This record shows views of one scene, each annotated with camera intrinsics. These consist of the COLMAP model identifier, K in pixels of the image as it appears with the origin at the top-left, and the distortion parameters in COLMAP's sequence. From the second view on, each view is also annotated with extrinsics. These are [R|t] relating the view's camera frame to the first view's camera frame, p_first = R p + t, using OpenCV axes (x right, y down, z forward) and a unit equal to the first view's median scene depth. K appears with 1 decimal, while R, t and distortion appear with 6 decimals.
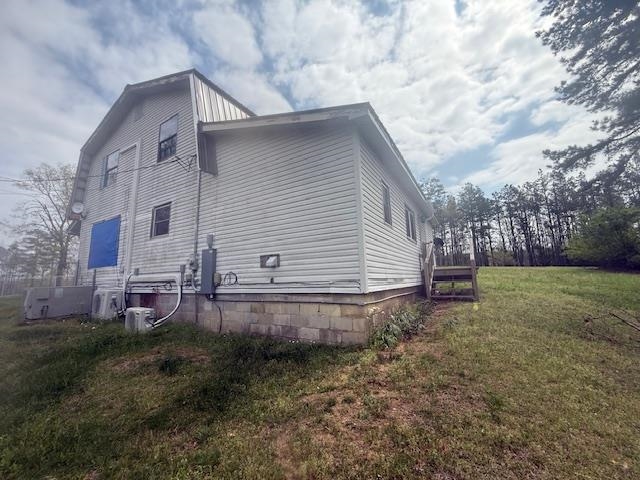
lens RADIAL K [[255.1, 0, 317.9], [0, 255.1, 238.5], [0, 0, 1]] dist [-0.000833, -0.000085]
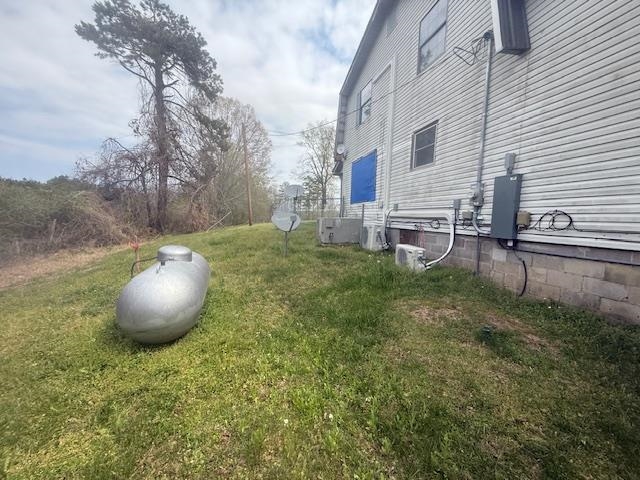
lens RADIAL K [[255.1, 0, 317.9], [0, 255.1, 238.5], [0, 0, 1]] dist [-0.000833, -0.000085]
pose [[0.698930, 0.109108, -0.706819, -0.261140], [0.065465, 0.974386, 0.215144, 0.024308], [0.712188, -0.196642, 0.673884, 0.133130]]
